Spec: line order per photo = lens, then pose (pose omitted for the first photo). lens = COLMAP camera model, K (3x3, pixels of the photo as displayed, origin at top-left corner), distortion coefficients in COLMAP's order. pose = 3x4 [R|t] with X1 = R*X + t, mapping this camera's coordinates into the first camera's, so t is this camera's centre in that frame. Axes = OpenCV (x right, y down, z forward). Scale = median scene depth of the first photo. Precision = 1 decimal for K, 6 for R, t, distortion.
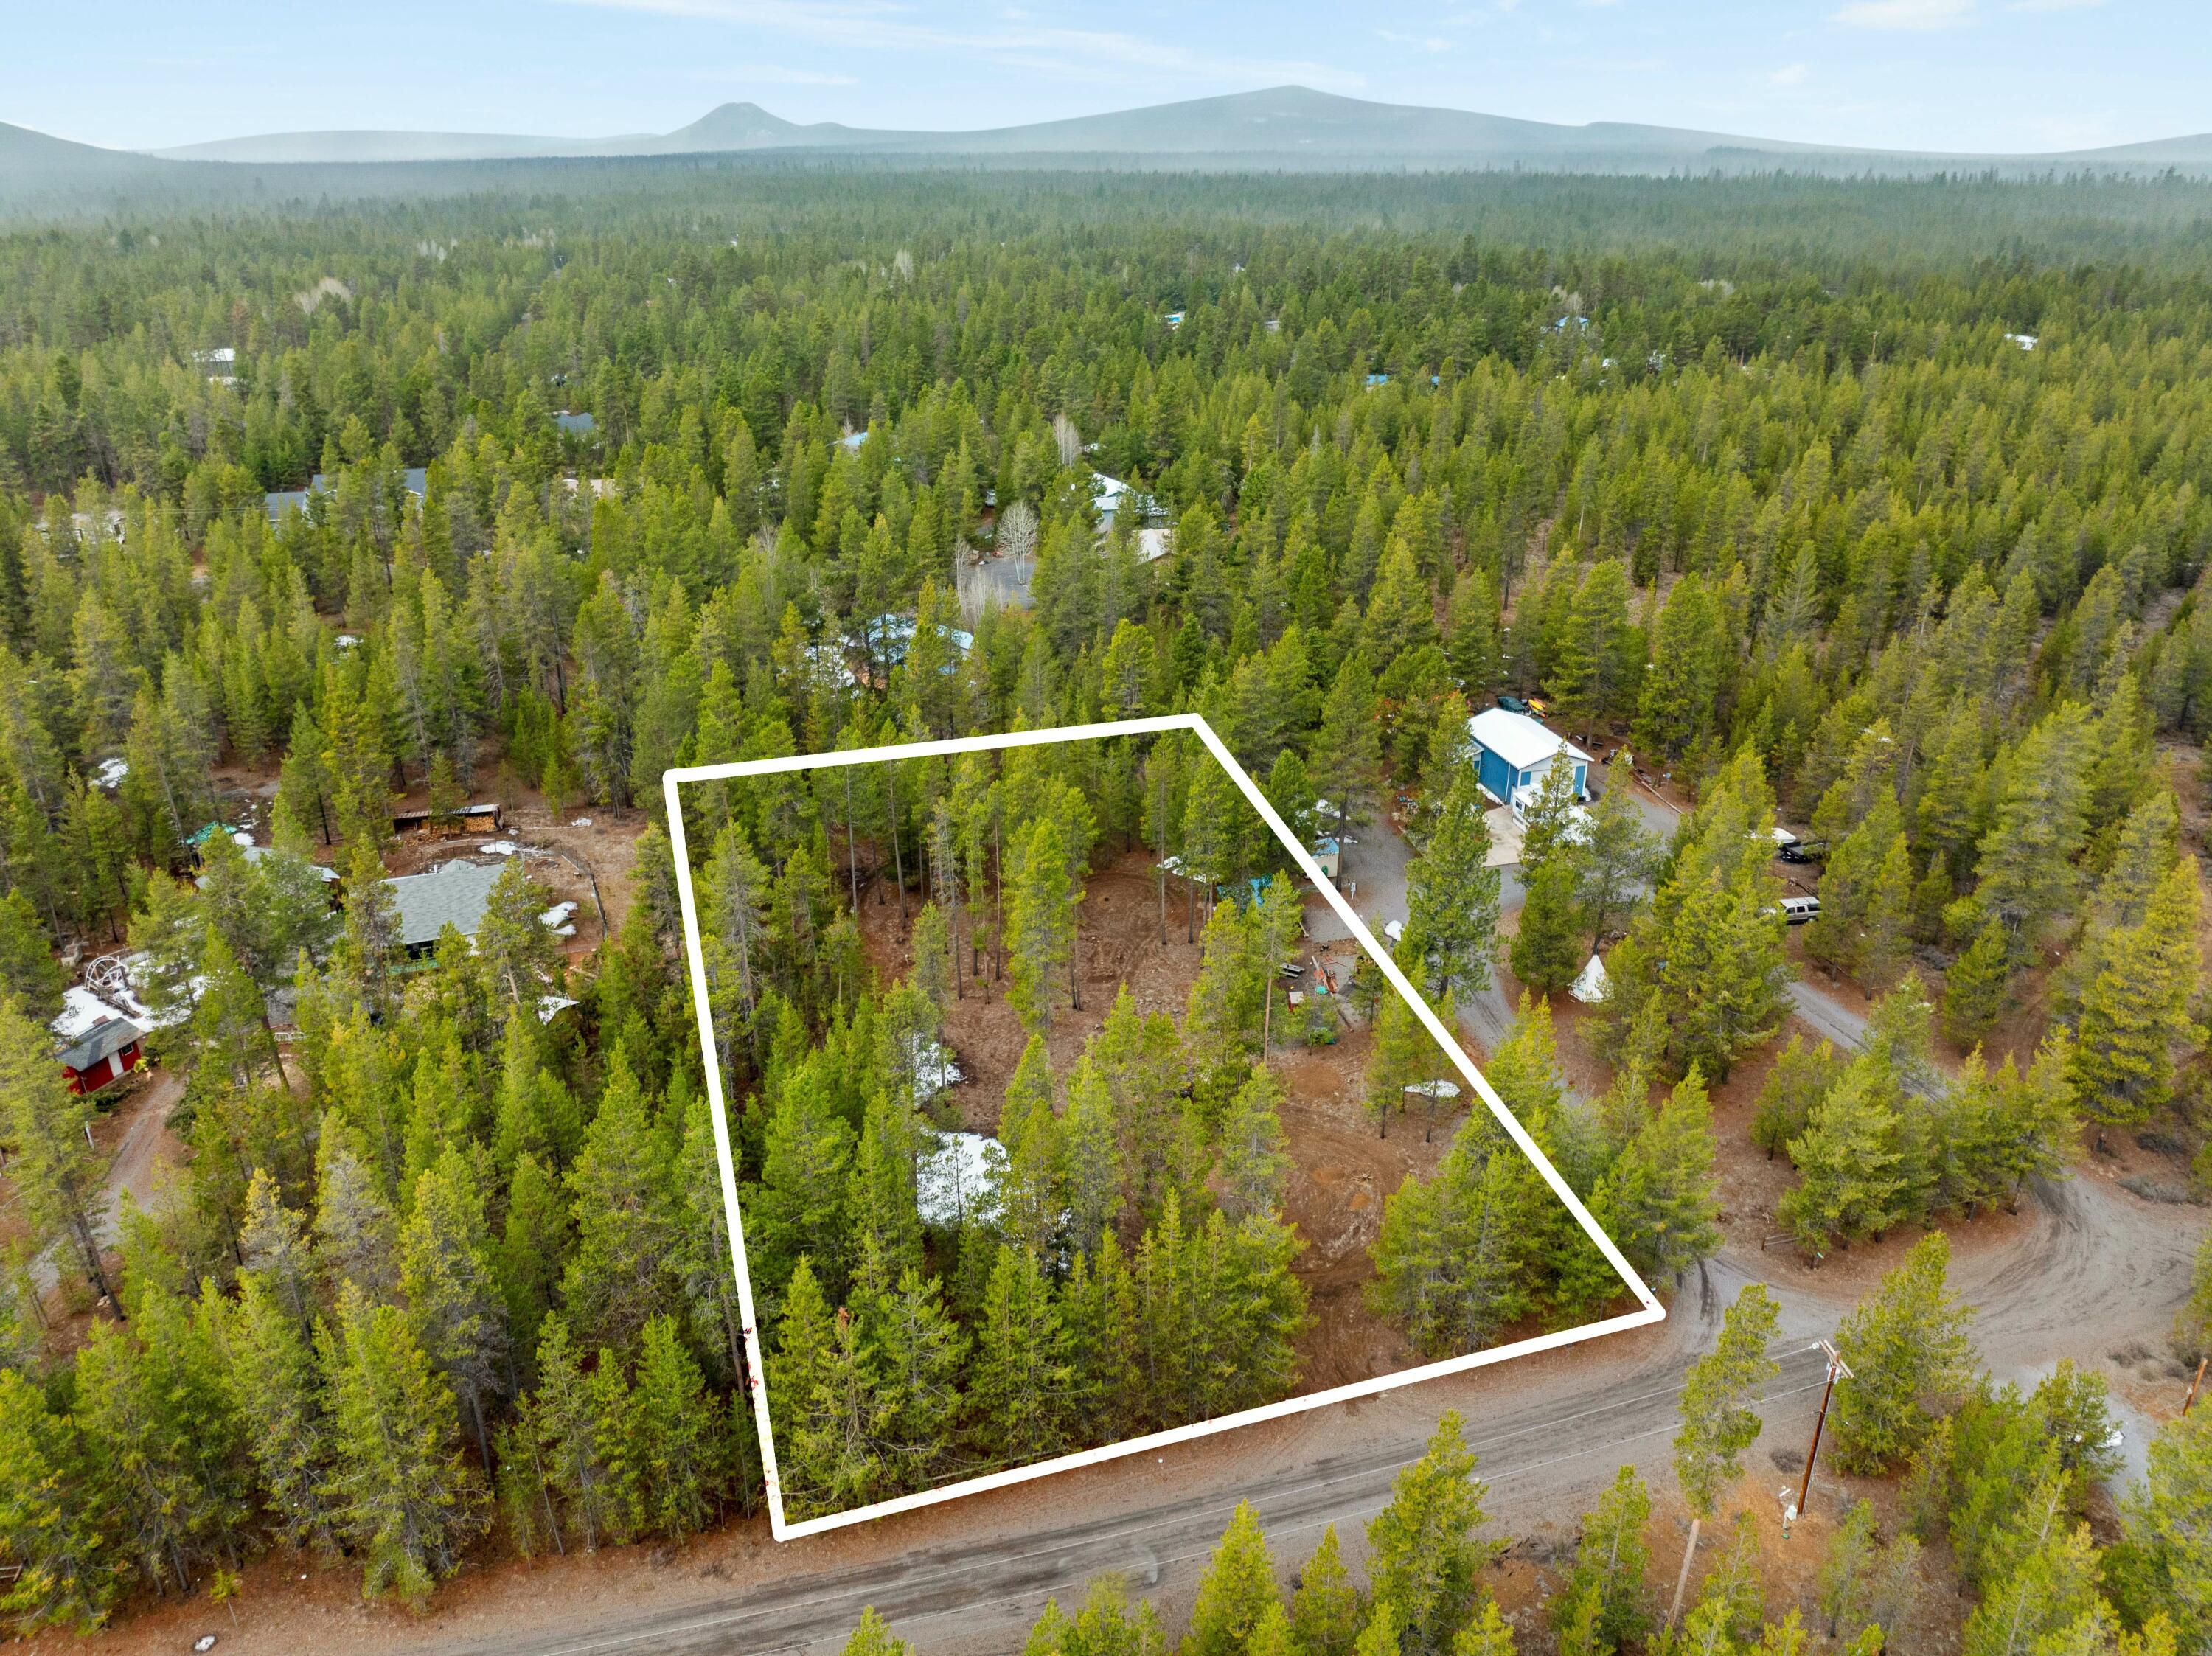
lens RADIAL K [[1545.7, 0, 1106.0], [0, 1545.7, 828.0], [0, 0, 1]] dist [-0.037718, 0.005842]
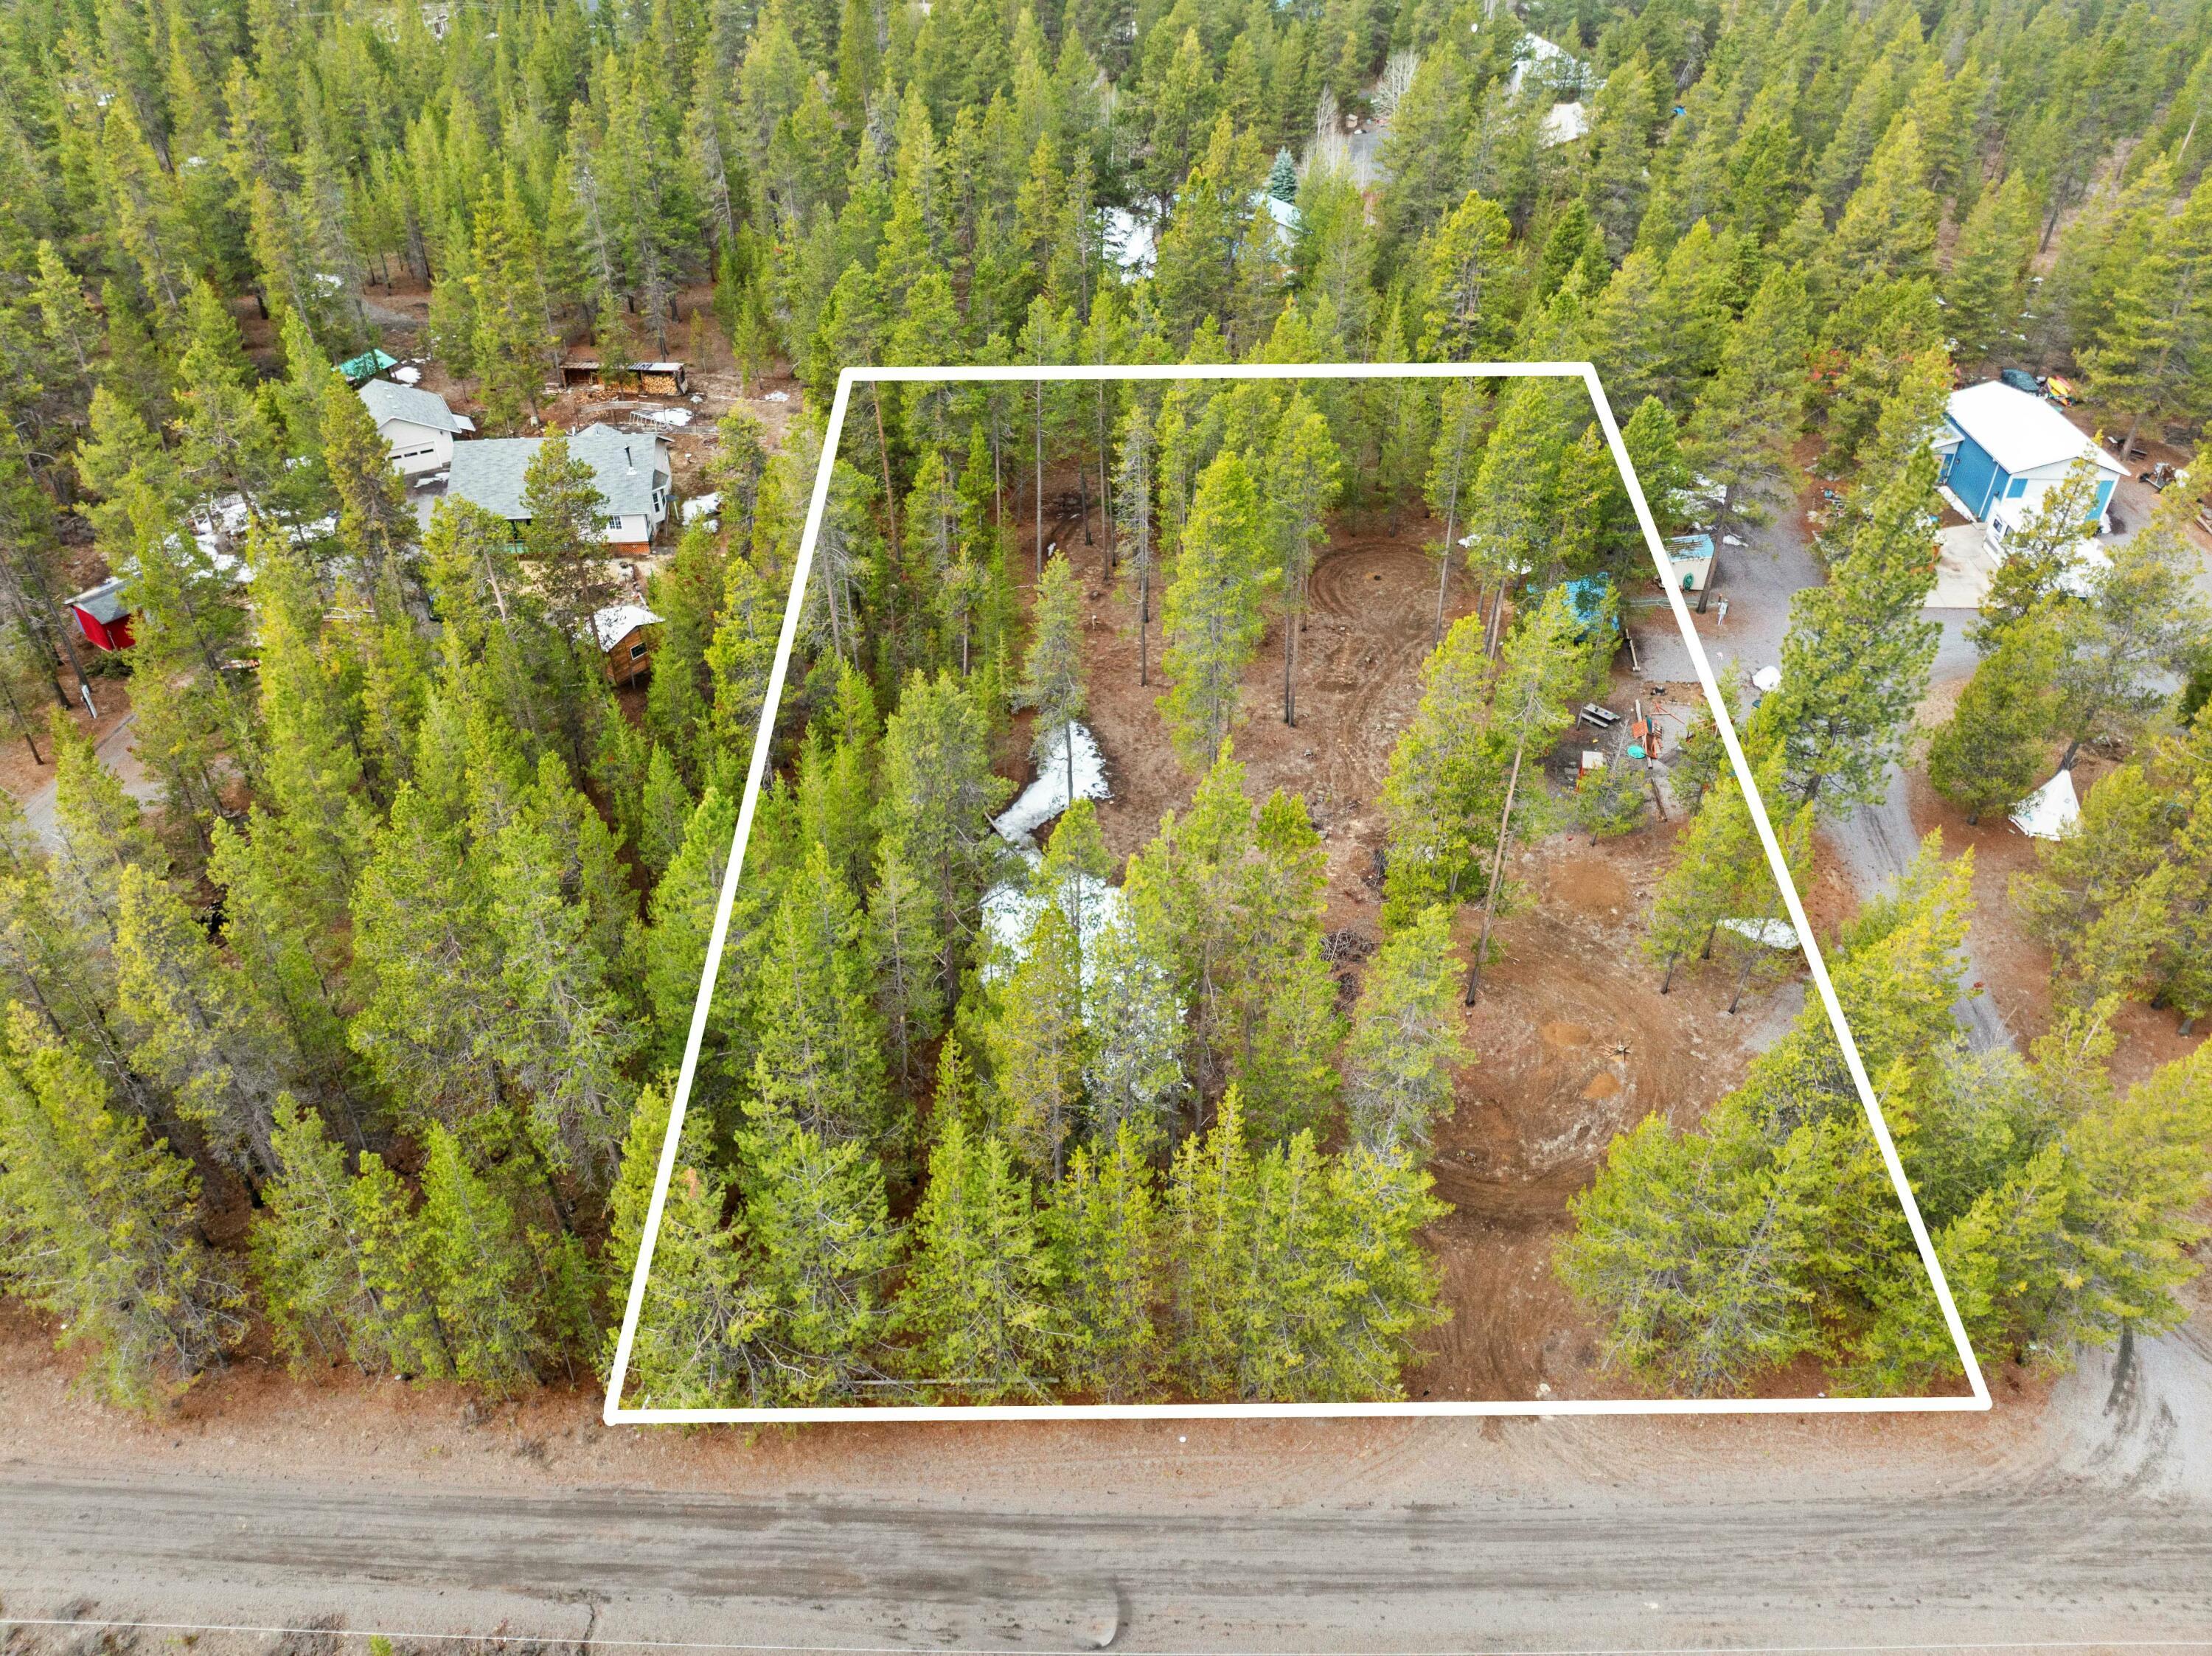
lens RADIAL K [[1564.5, 0, 1106.0], [0, 1564.5, 828.0], [0, 0, 1]] dist [-0.060001, 0.028551]
pose [[0.960365, 0.172663, -0.218830, 0.062407], [-0.117433, 0.962602, 0.244147, -0.005763], [0.252802, -0.208772, 0.944725, 0.237681]]
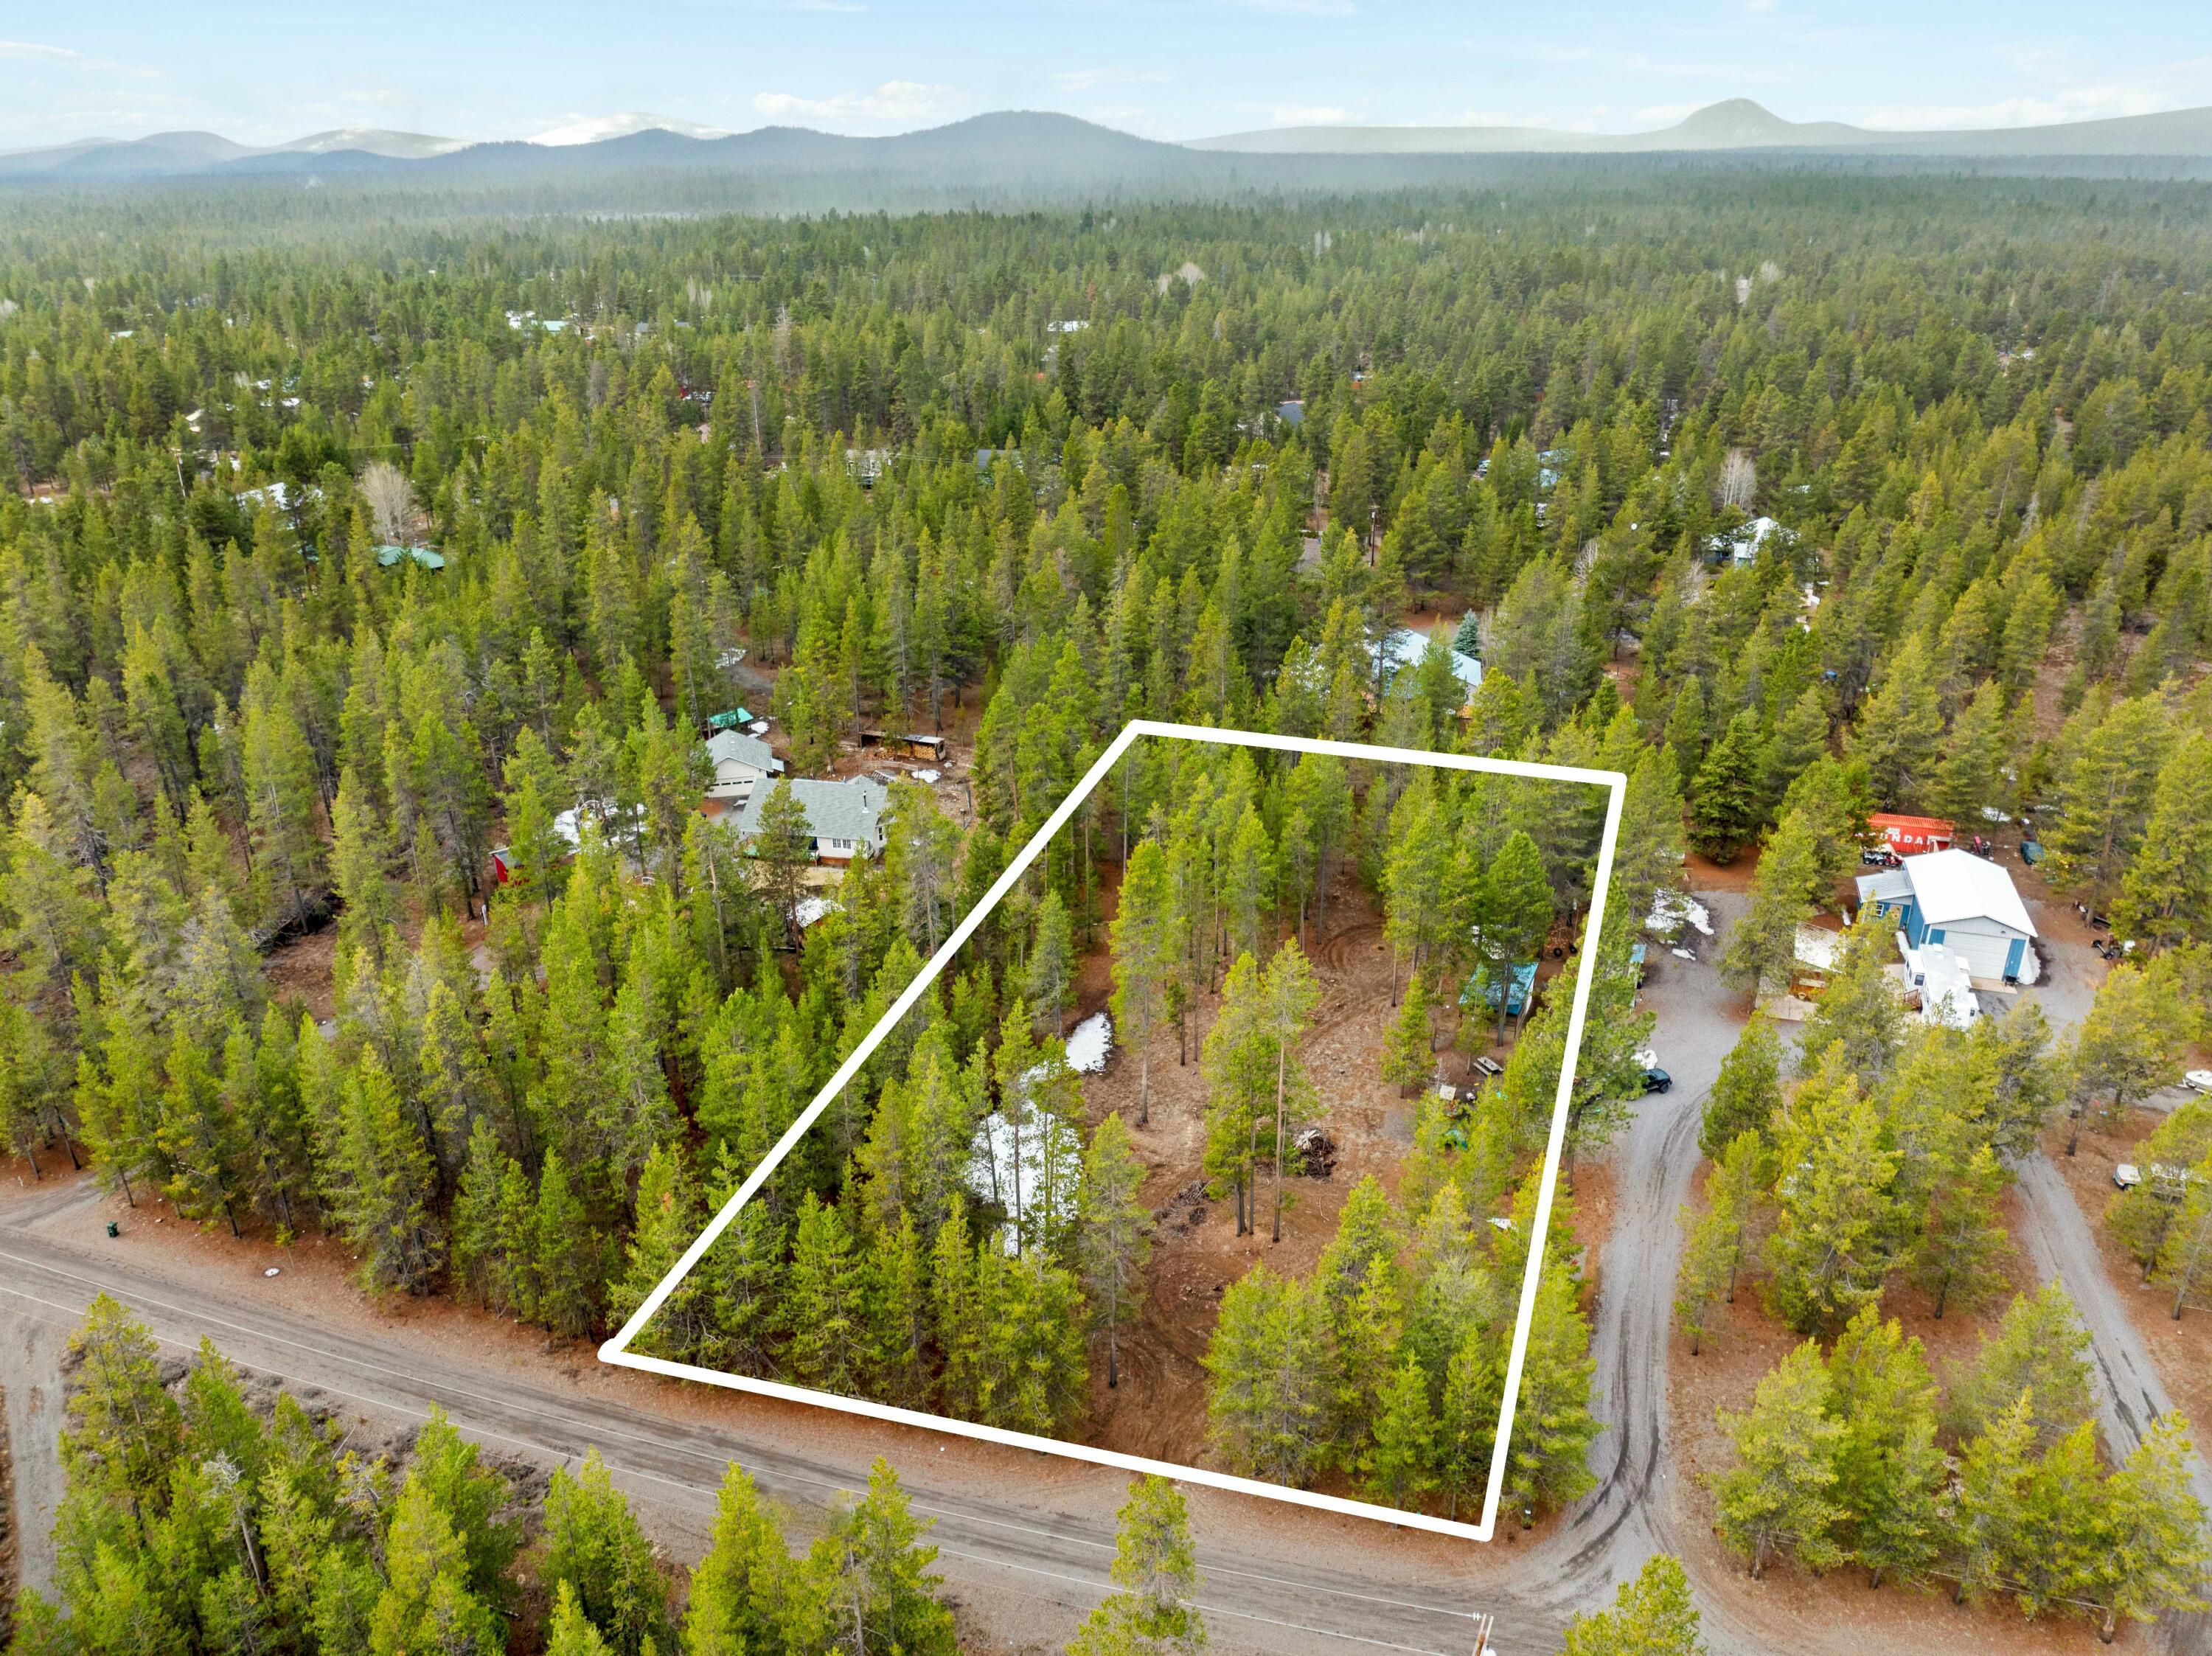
lens RADIAL K [[1545.4, 0, 1106.0], [0, 1545.4, 828.0], [0, 0, 1]] dist [-0.049061, -0.001069]
pose [[0.844971, 0.211417, -0.491250, 0.324438], [-0.210430, 0.975885, 0.058039, -0.048645], [0.491673, 0.054333, 0.869083, 0.076267]]
